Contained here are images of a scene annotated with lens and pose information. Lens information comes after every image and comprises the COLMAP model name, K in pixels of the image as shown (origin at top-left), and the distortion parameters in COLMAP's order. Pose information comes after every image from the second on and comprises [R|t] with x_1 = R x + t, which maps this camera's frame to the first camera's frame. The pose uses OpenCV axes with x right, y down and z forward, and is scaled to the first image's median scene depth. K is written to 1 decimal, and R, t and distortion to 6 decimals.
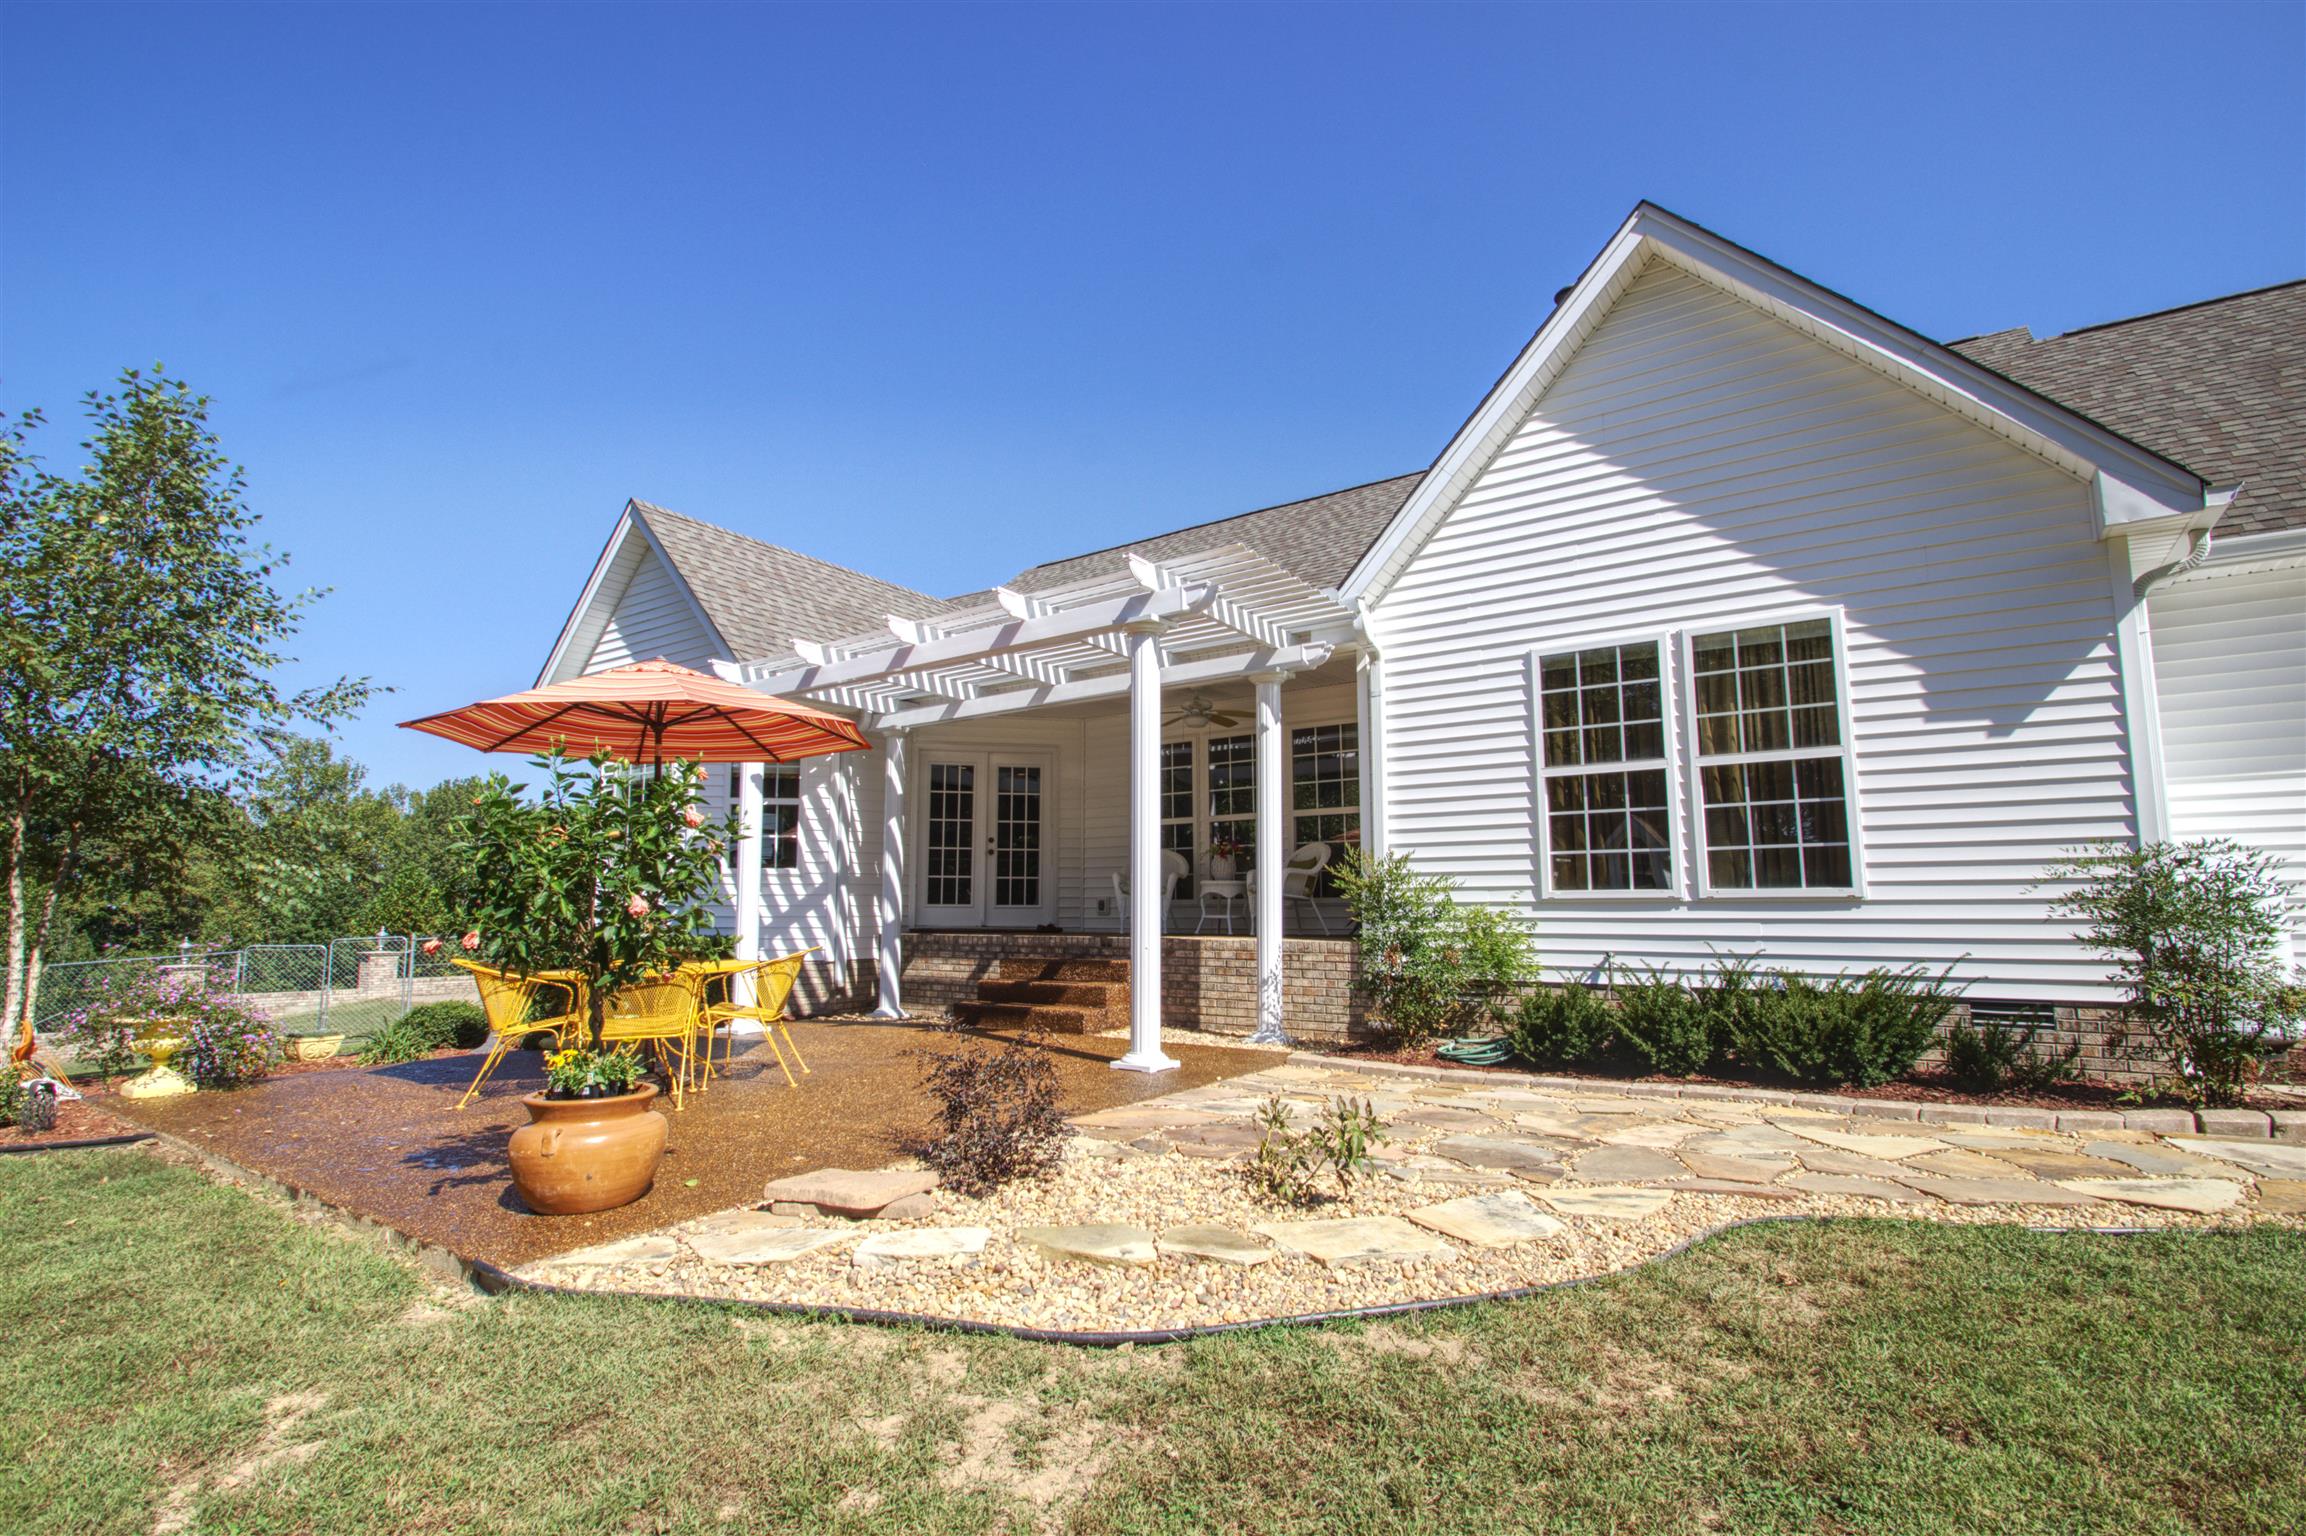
lens RADIAL K [[1157.4, 0, 1162.0], [0, 1157.4, 766.9], [0, 0, 1]] dist [-0.007186, -0.001567]
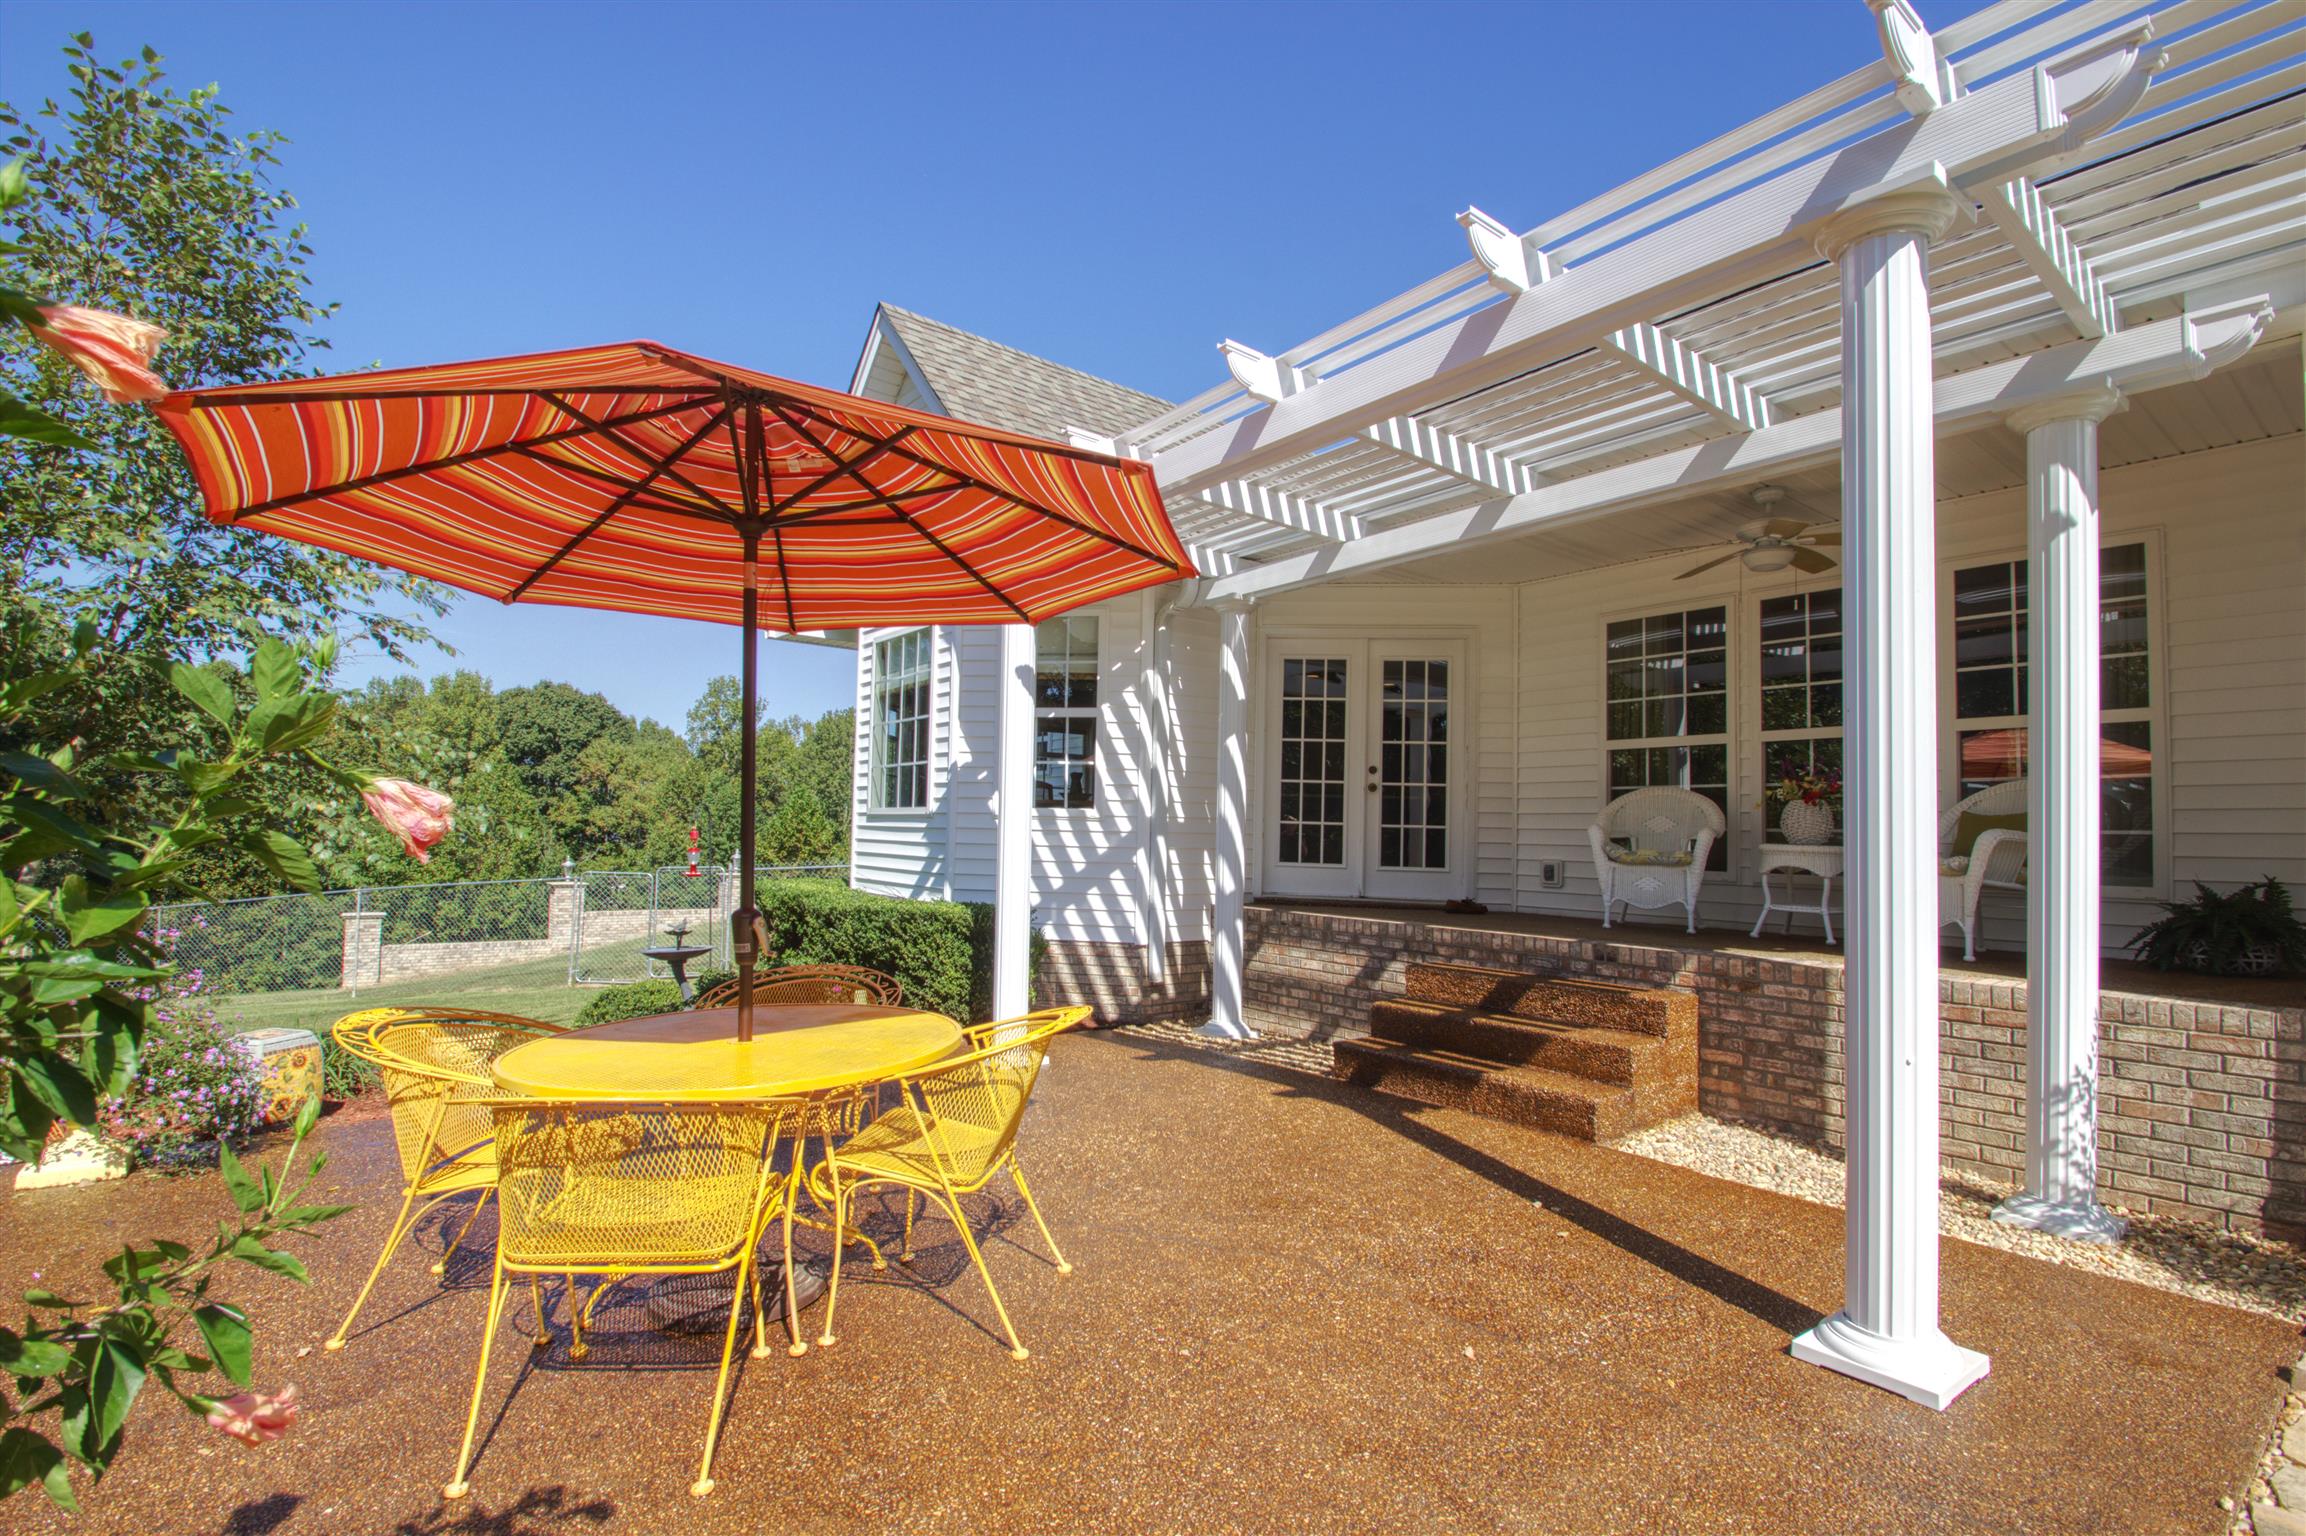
lens RADIAL K [[1157.4, 0, 1152.0], [0, 1157.4, 781.0], [0, 0, 1]] dist [-0.007186, -0.001567]
pose [[0.958930, 0.009817, -0.283474, -0.087341], [0.011205, 0.997310, 0.072441, 0.021437], [0.283423, -0.072642, 0.956240, 0.349248]]
